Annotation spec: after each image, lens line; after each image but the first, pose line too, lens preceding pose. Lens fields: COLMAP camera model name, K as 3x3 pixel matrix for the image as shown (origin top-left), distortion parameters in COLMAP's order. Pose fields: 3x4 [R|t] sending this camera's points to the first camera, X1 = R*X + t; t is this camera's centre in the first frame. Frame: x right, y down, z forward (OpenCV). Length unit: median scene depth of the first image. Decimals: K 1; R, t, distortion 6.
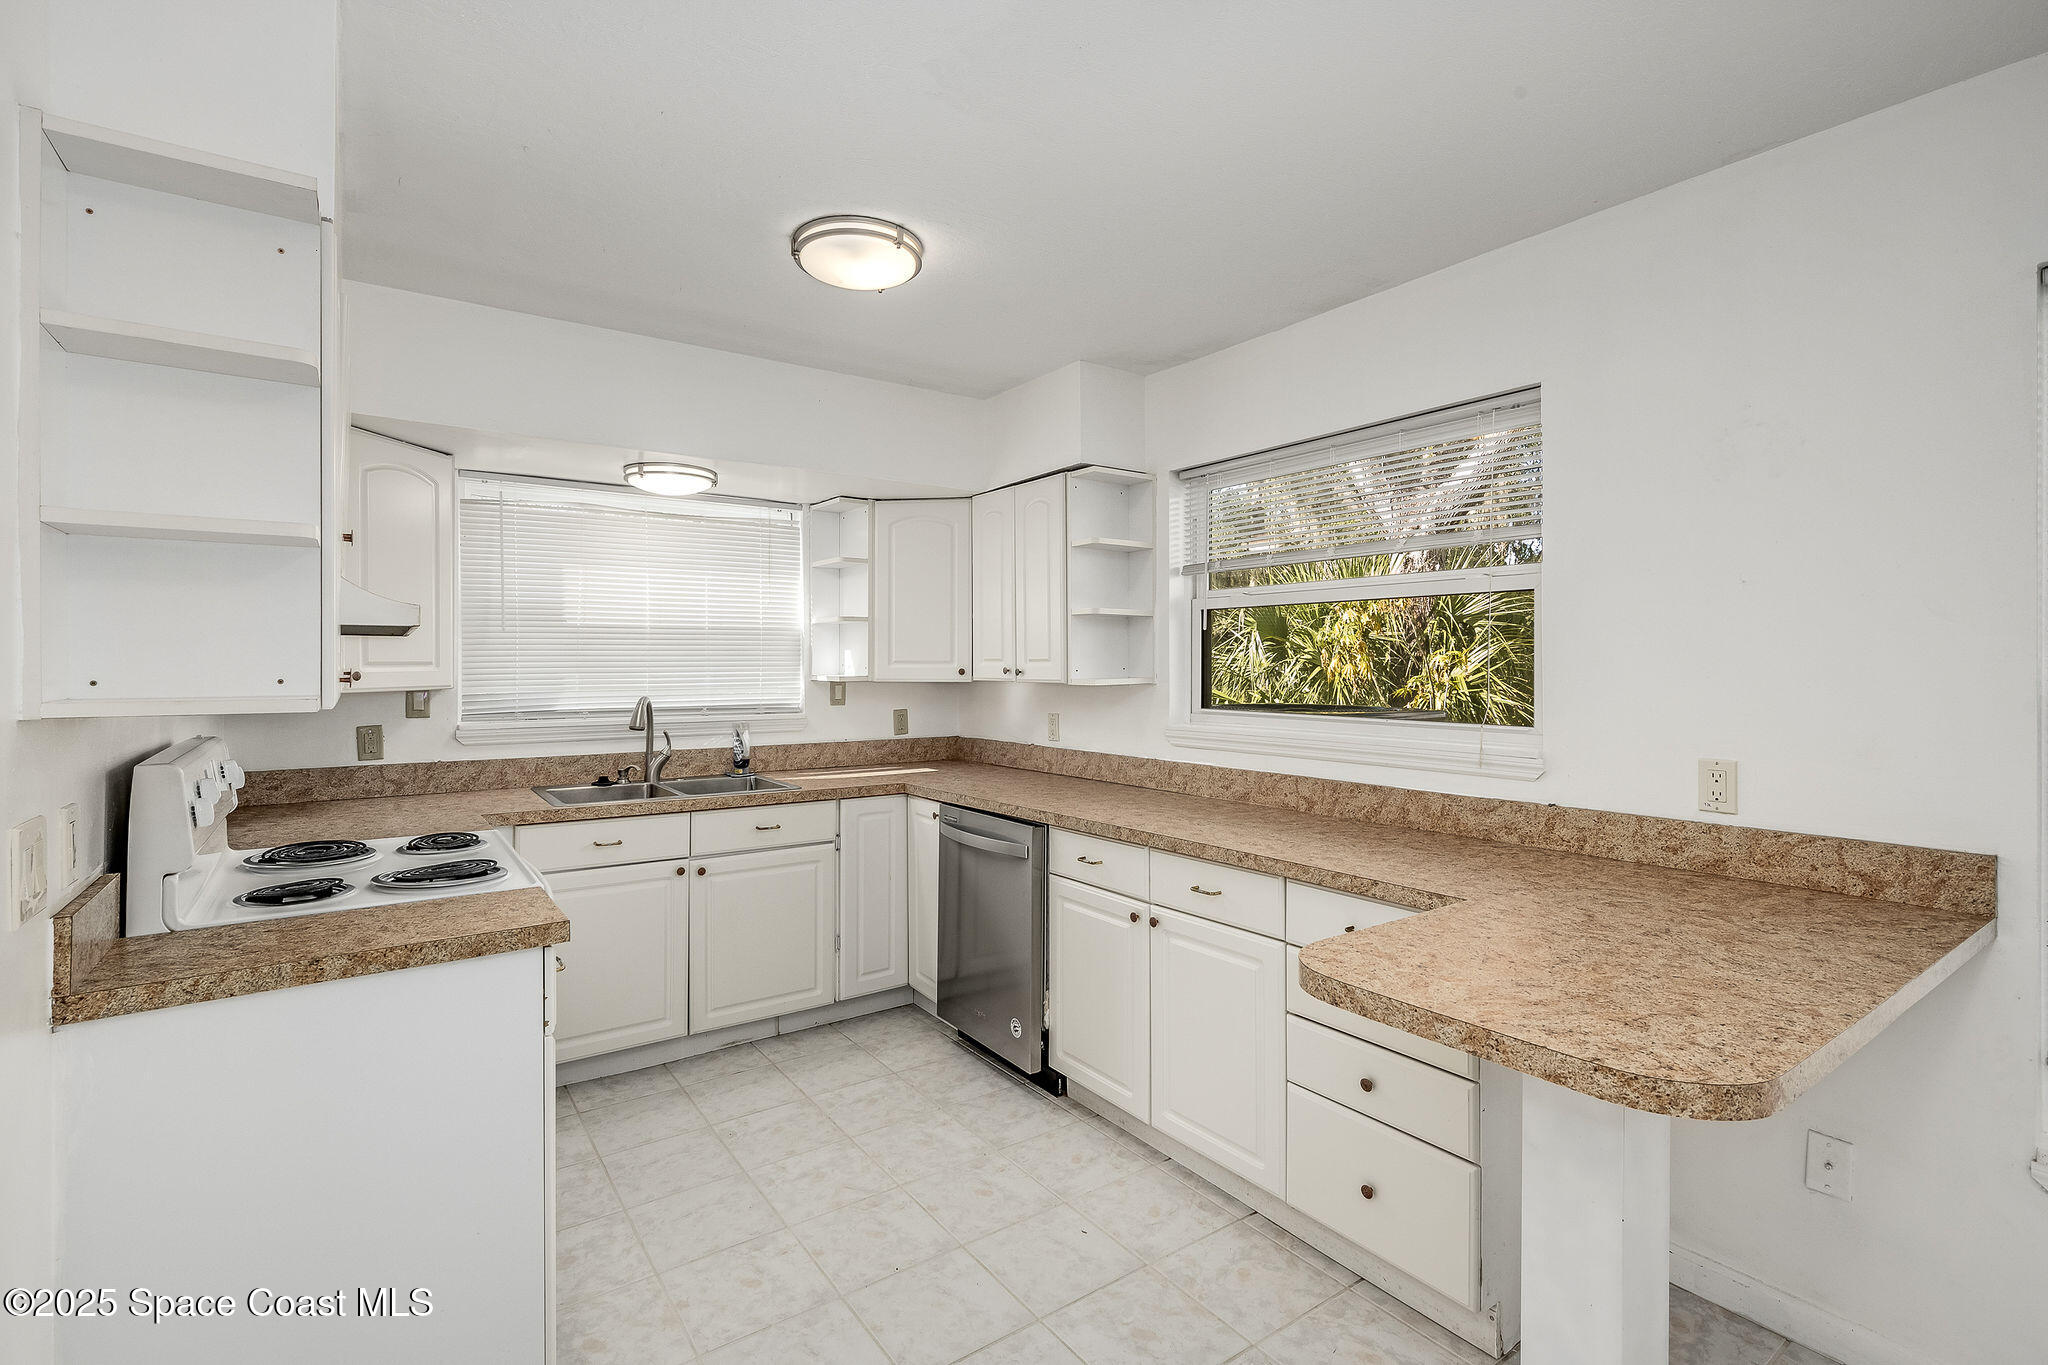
lens RADIAL K [[936.2, 0, 1018.8], [0, 936.2, 666.7], [0, 0, 1]] dist [-0.000918, -0.000054]
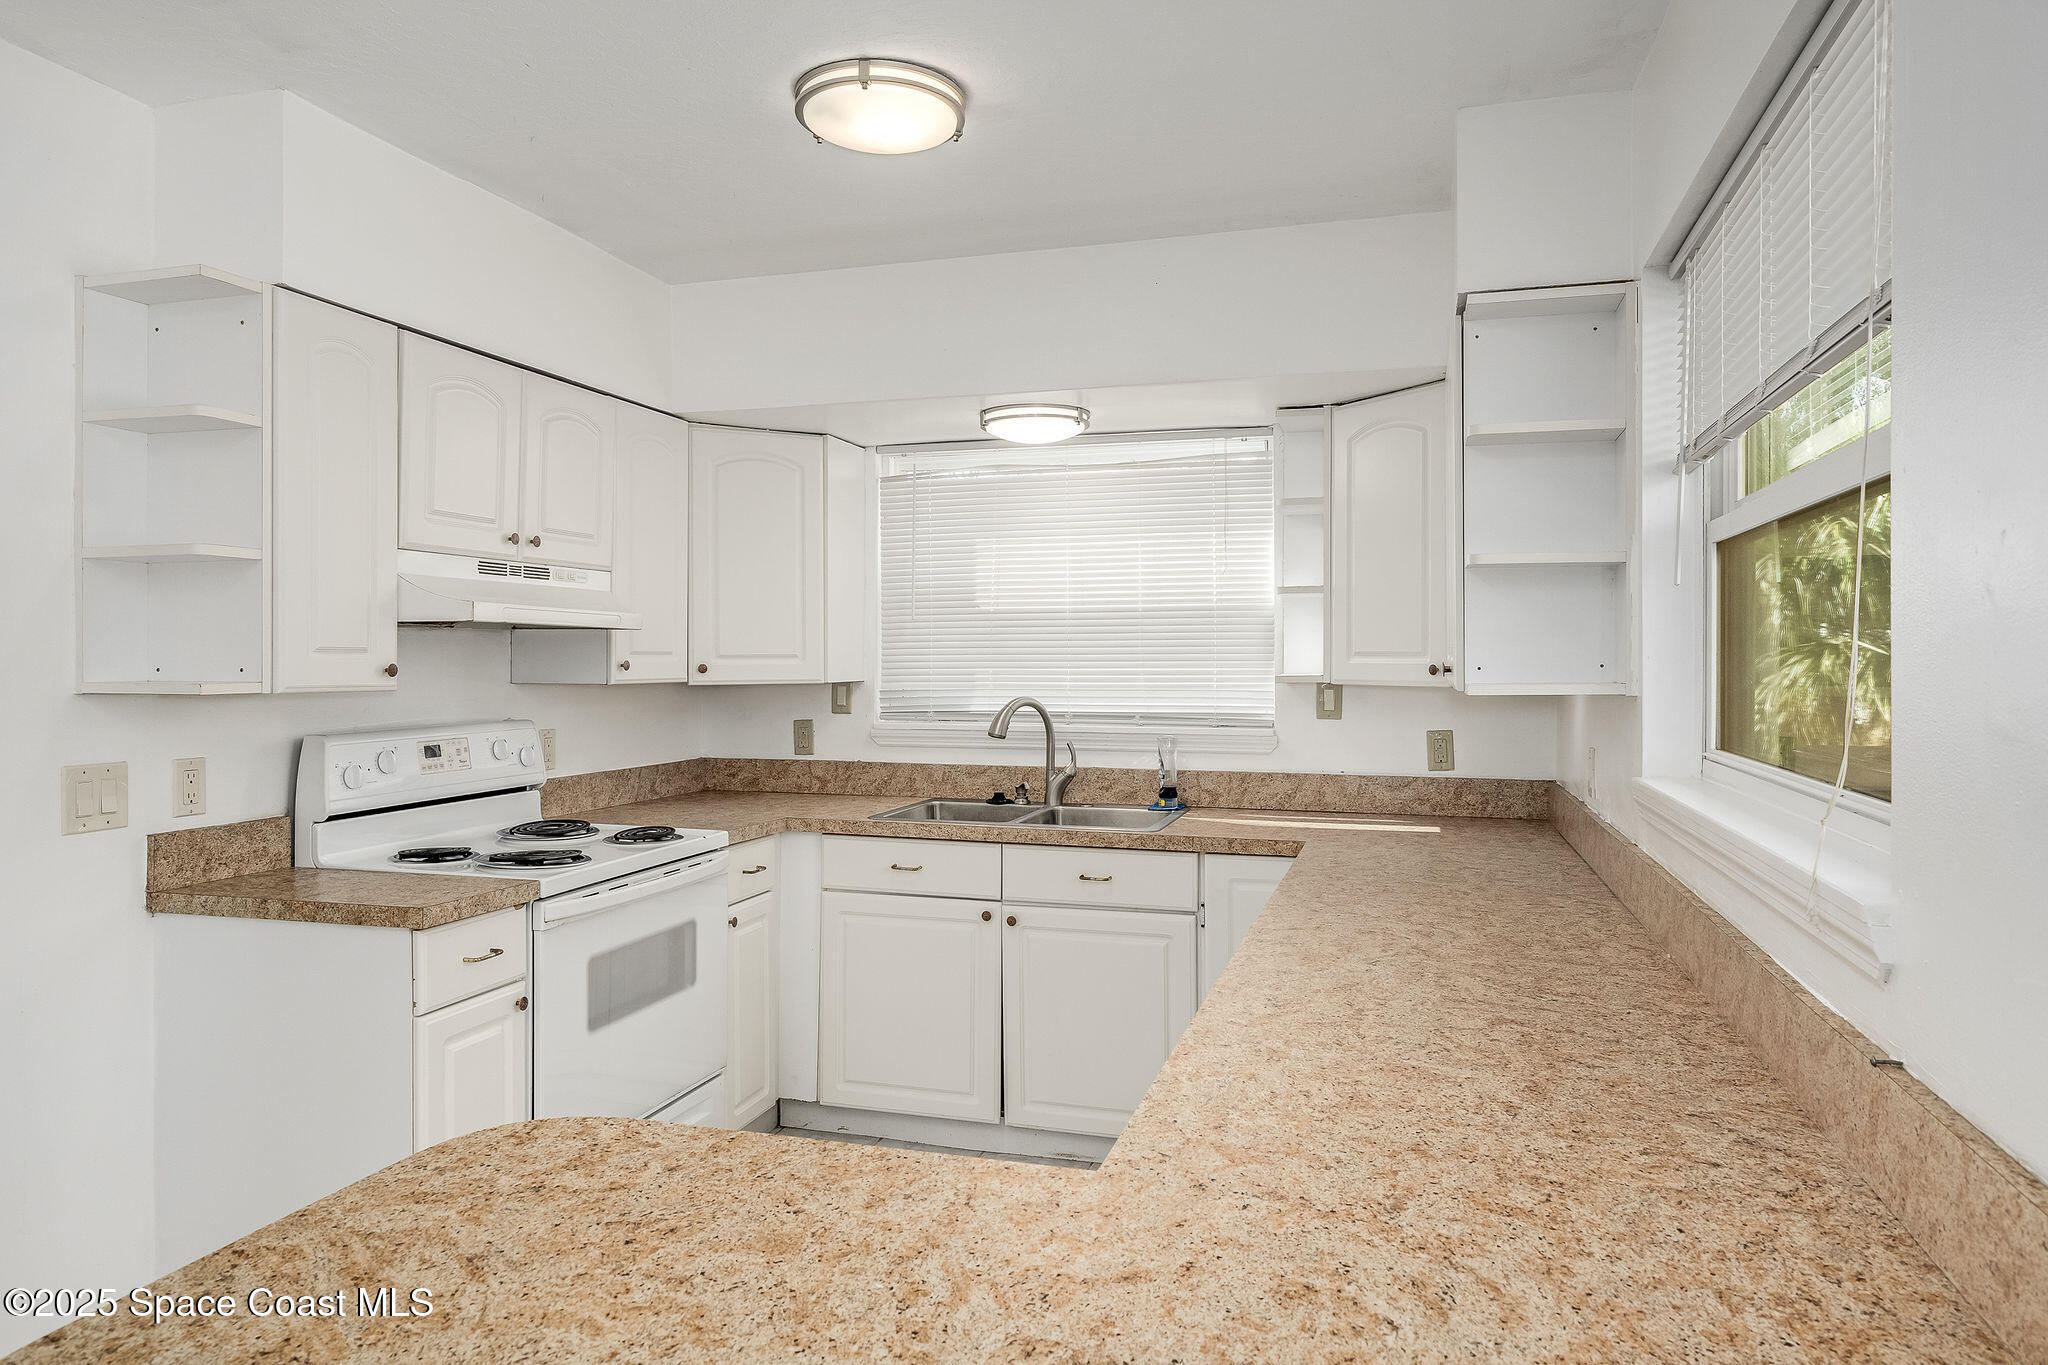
lens RADIAL K [[1325.3, 0, 1020.7], [0, 1325.3, 661.9], [0, 0, 1]] dist [0.006452, 0.000707]
pose [[0.614834, 0.002375, -0.788653, 0.511119], [-0.003382, 0.999994, 0.000375, 0.000944], [0.788649, 0.002436, 0.614839, 0.304236]]
